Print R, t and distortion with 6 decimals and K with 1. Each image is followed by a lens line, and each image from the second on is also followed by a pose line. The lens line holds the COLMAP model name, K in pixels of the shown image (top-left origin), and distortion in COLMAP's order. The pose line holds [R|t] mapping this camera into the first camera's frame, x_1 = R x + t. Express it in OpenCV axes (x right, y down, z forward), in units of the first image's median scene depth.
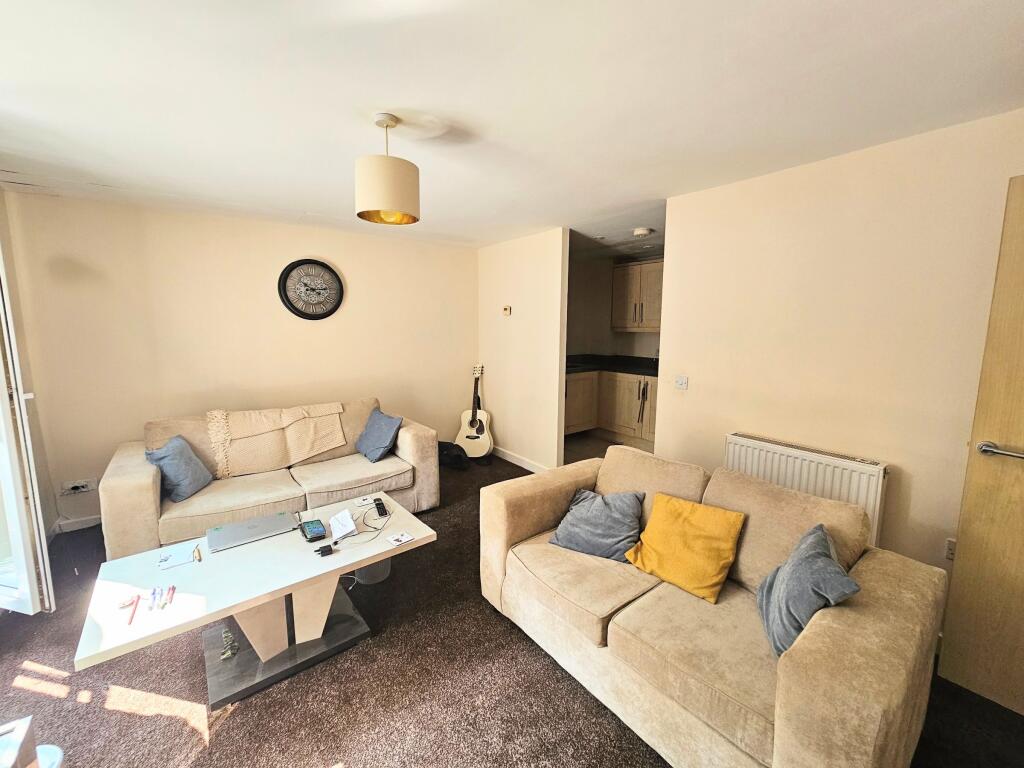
lens RADIAL K [[422.3, 0, 510.6], [0, 422.3, 382.4], [0, 0, 1]] dist [0.006263, -0.002474]
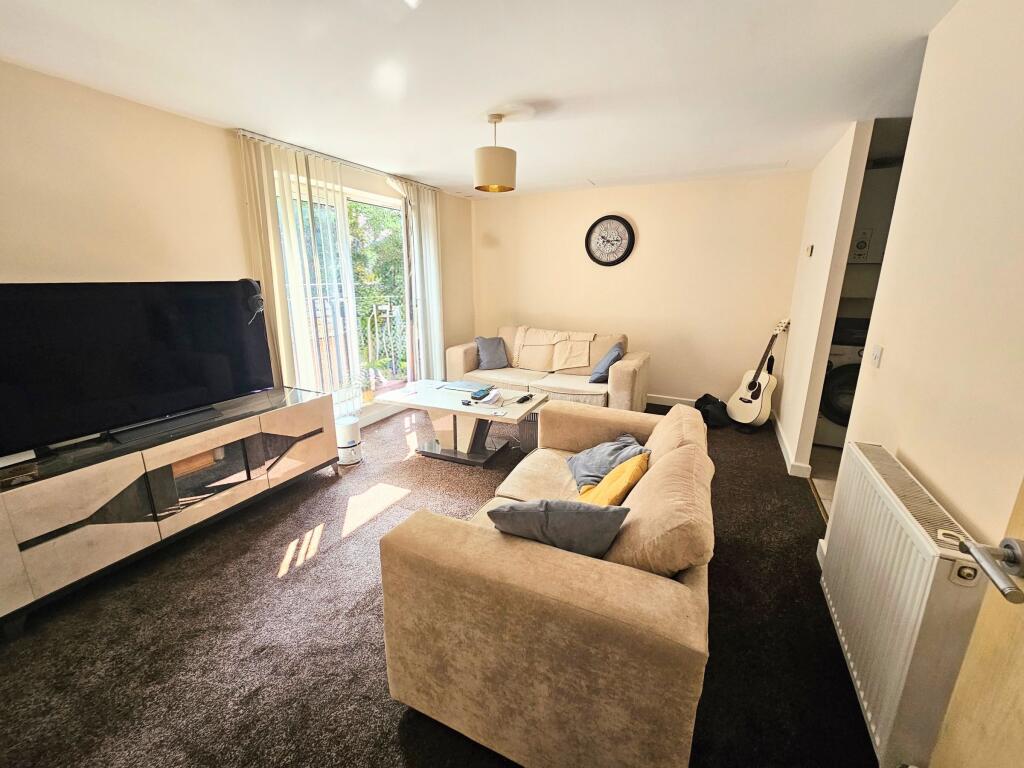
lens RADIAL K [[422.3, 0, 507.2], [0, 422.3, 380.4], [0, 0, 1]] dist [0.006263, -0.002474]
pose [[0.440609, 0.214168, -0.871778, 0.609233], [-0.128229, 0.976181, 0.175008, -0.002034], [0.888494, 0.034677, 0.457576, 0.209722]]
